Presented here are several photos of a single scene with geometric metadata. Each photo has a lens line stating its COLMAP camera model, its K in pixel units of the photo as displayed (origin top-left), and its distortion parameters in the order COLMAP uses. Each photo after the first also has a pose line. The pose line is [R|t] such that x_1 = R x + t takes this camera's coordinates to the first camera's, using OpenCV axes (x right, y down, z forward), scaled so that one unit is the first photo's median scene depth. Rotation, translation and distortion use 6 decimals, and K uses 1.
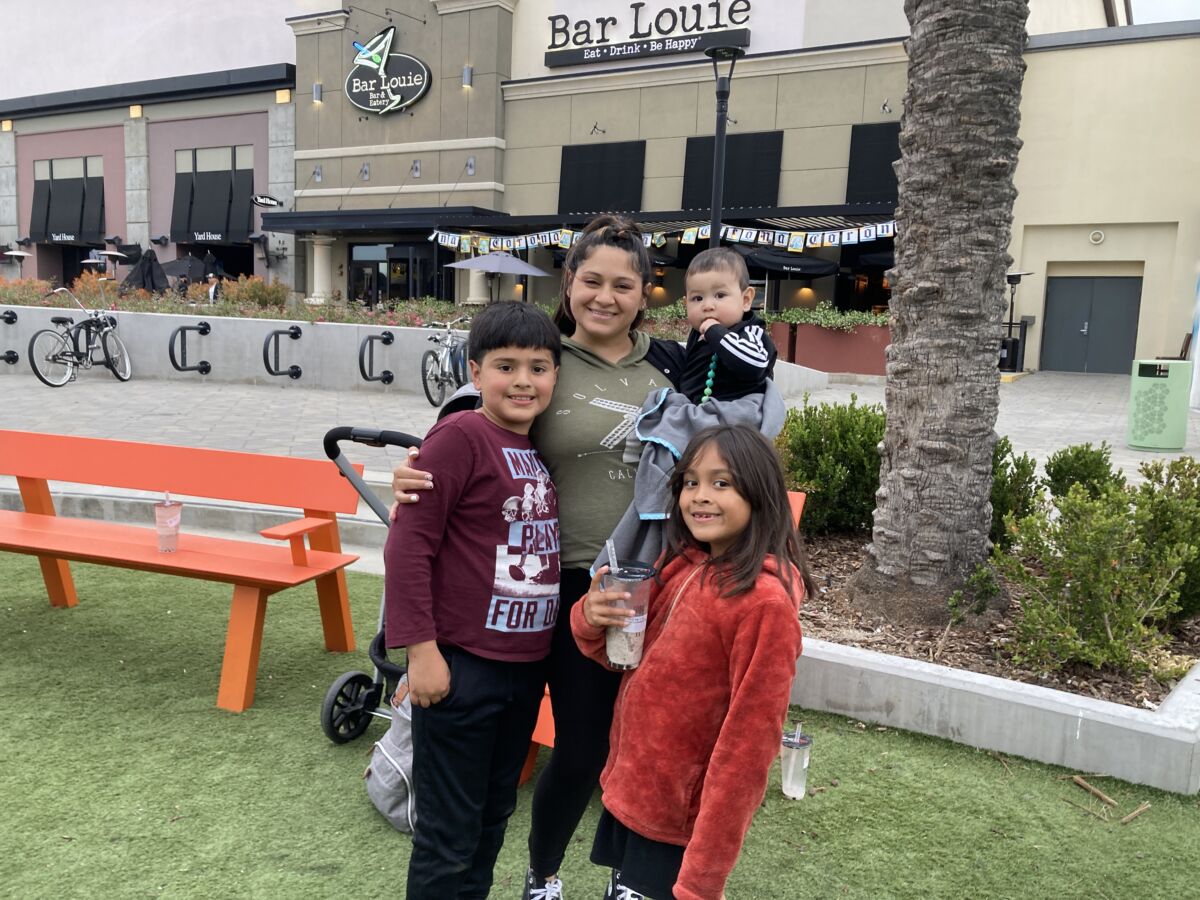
lens RADIAL K [[991.3, 0, 597.6], [0, 991.3, 447.7], [0, 0, 1]] dist [0.032024, -0.003660]
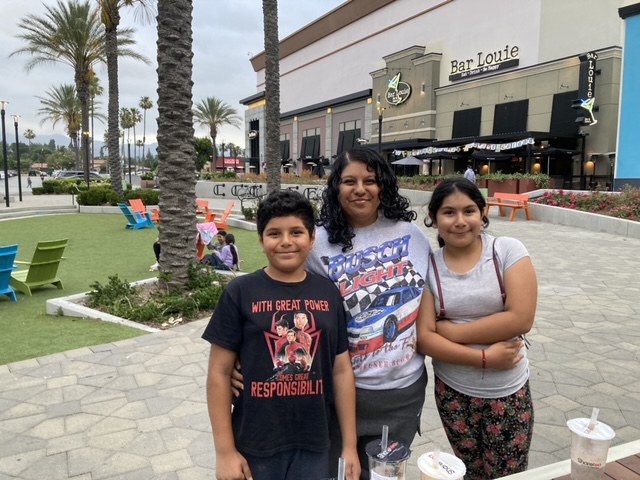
lens RADIAL K [[528.7, 0, 315.3], [0, 528.7, 243.3], [0, 0, 1]] dist [0.032024, -0.003660]
pose [[0.837289, 0.031284, -0.545864, 0.404055], [-0.038150, 0.999271, -0.001248, 0.045635], [0.545428, 0.021870, 0.837873, -0.307087]]
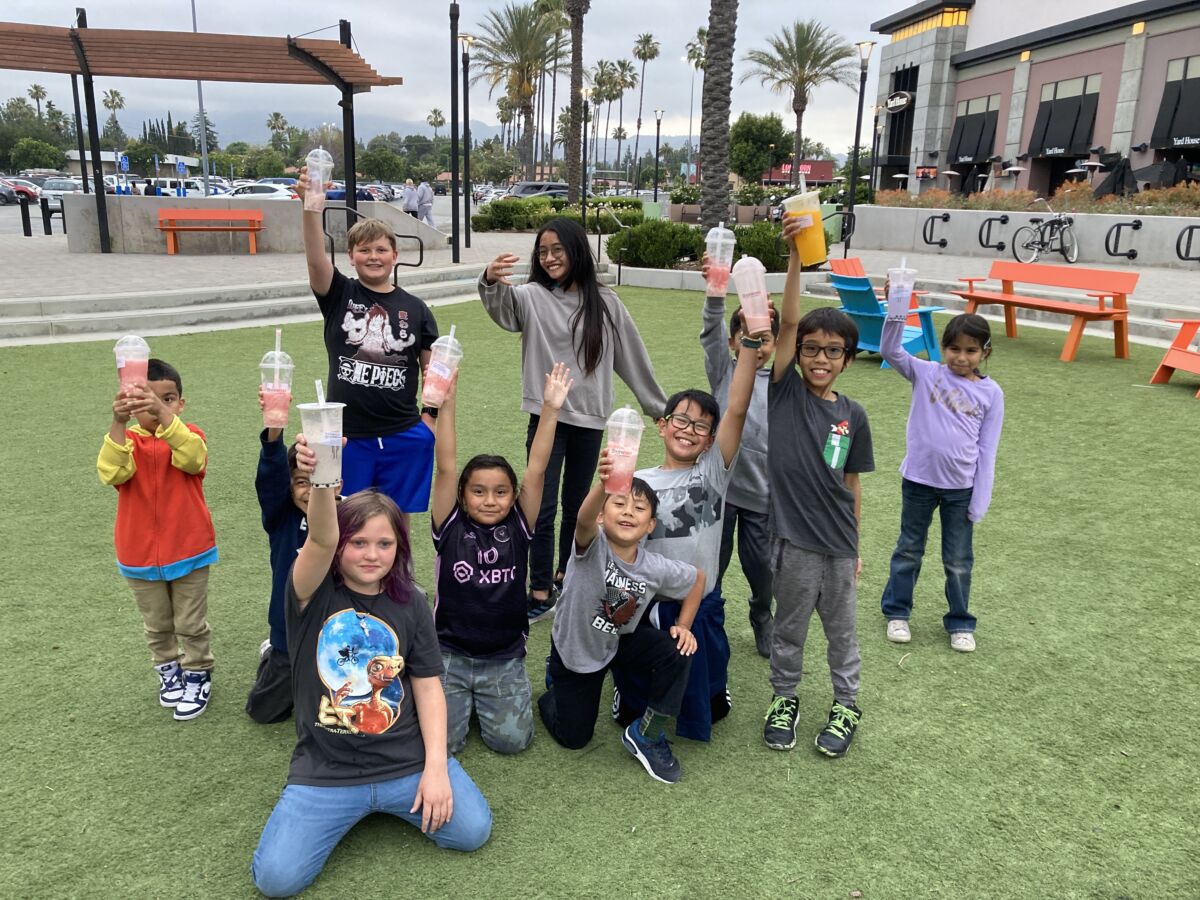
lens RADIAL K [[991.3, 0, 595.0], [0, 991.3, 455.1], [0, 0, 1]] dist [0.032024, -0.003660]
pose [[0.619753, 0.168456, -0.766504, 0.113269], [-0.092130, 0.985555, 0.142106, 0.029171], [0.779371, -0.017453, 0.626320, -0.198875]]
